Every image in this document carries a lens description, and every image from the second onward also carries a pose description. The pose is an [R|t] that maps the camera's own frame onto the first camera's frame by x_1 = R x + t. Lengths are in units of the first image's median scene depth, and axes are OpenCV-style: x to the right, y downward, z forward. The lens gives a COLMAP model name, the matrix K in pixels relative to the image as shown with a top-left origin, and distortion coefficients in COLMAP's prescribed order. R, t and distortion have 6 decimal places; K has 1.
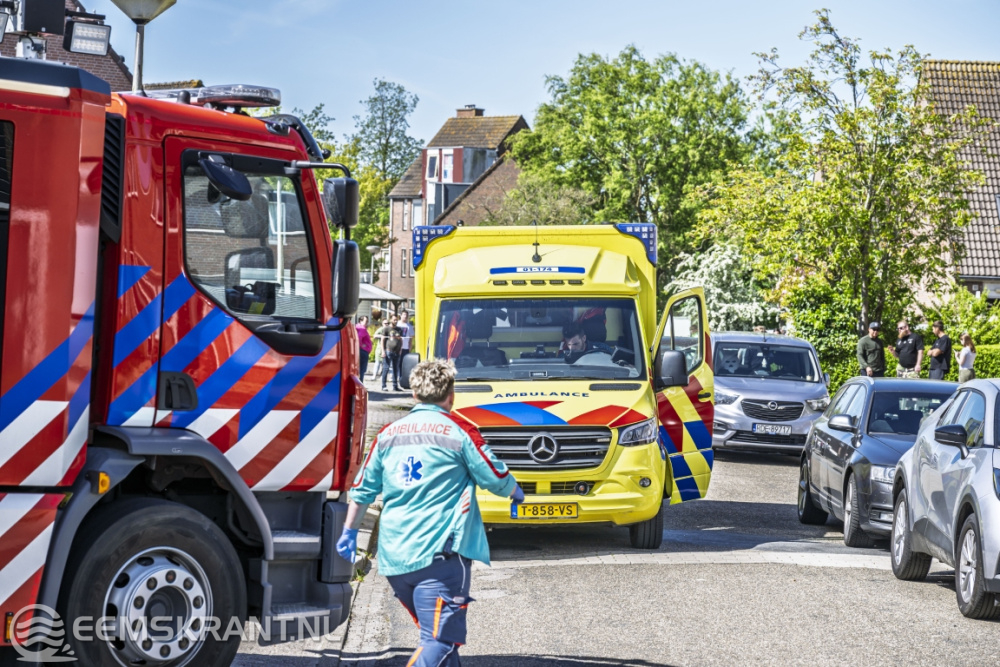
lens RADIAL K [[2732.9, 0, 500.0], [0, 2732.9, 333.5], [0, 0, 1]] dist [0.014007, 0.126015]
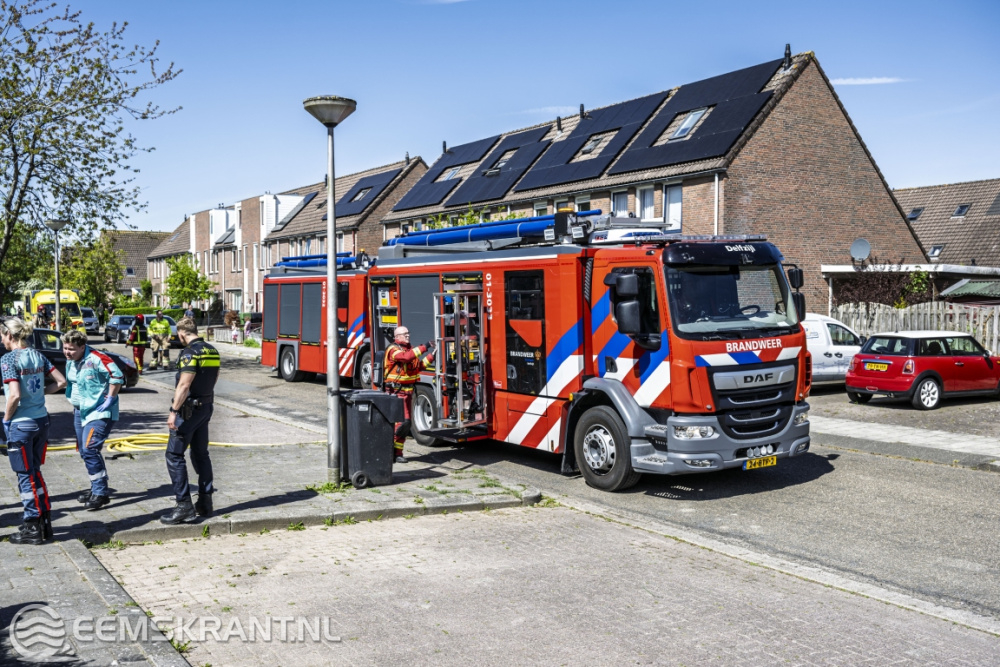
lens RADIAL K [[983.9, 0, 500.0], [0, 983.9, 333.5], [0, 0, 1]] dist [0.003728, 0.001161]
pose [[0.848928, -0.038990, 0.527069, -0.125902], [0.020691, 0.998962, 0.040573, -0.006288], [-0.528104, -0.023538, 0.848853, -0.539347]]
